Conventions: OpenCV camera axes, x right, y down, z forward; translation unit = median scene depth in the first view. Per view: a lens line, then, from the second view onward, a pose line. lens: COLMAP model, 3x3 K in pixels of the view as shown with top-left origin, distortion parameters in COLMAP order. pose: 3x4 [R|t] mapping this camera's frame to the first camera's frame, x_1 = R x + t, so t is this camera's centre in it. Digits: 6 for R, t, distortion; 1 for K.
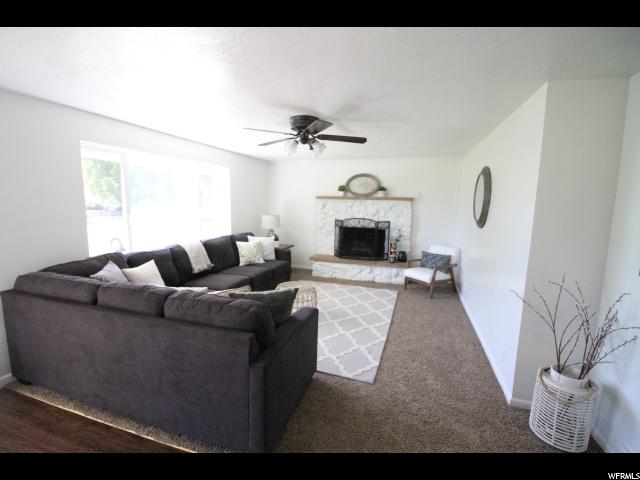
lens RADIAL K [[296.7, 0, 320.7], [0, 296.7, 237.3], [0, 0, 1]] dist [-0.009882, -0.006618]
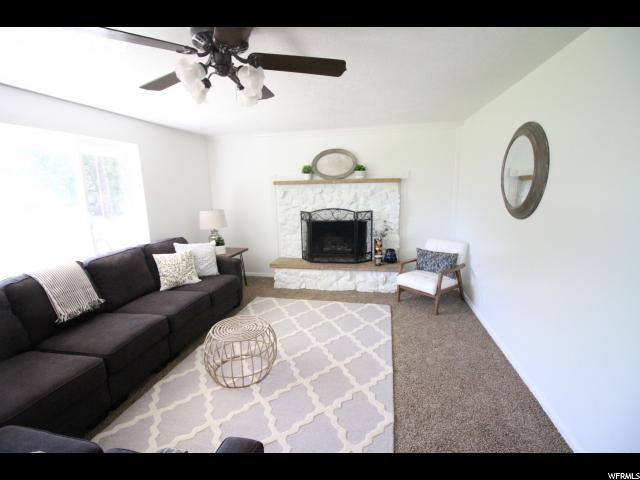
lens RADIAL K [[296.7, 0, 322.4], [0, 296.7, 236.6], [0, 0, 1]] dist [-0.009882, -0.006618]
pose [[0.992798, -0.060424, 0.103443, 0.023475], [0.055827, 0.997344, 0.046775, -0.030509], [-0.105995, -0.040663, 0.993535, 0.256619]]
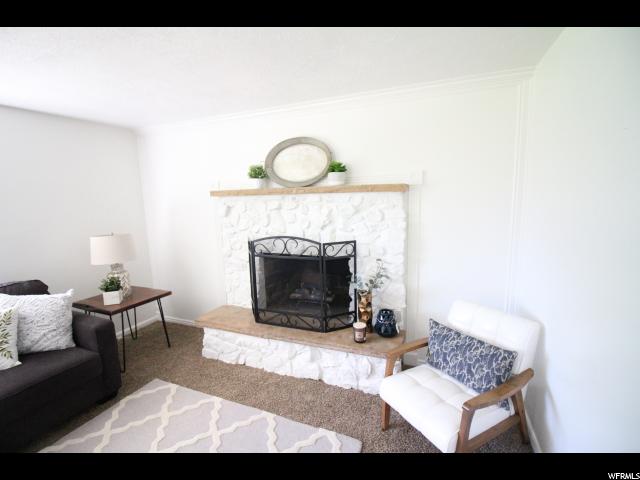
lens RADIAL K [[296.7, 0, 320.9], [0, 296.7, 236.2], [0, 0, 1]] dist [-0.009882, -0.006618]
pose [[0.996878, -0.034853, -0.070845, 0.215943], [0.035373, 0.999356, 0.006089, -0.065929], [0.070587, -0.008576, 0.997469, 0.566512]]
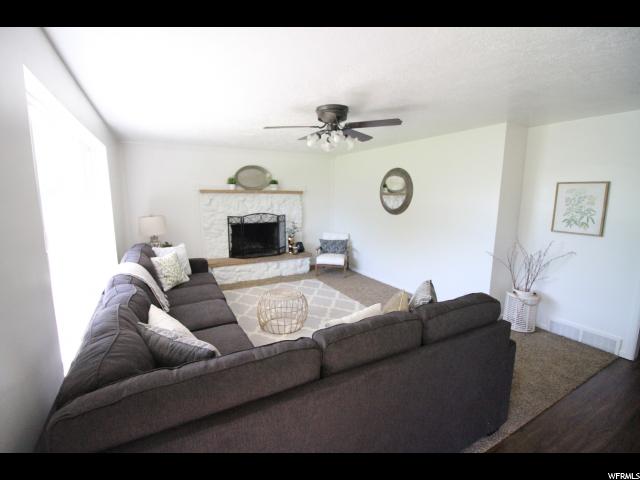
lens RADIAL K [[296.7, 0, 322.0], [0, 296.7, 240.9], [0, 0, 1]] dist [-0.009882, -0.006618]
pose [[0.686038, -0.127097, 0.716379, -0.424228], [0.098188, 0.991790, 0.081929, -0.035578], [-0.720910, 0.014133, 0.692885, 0.208879]]
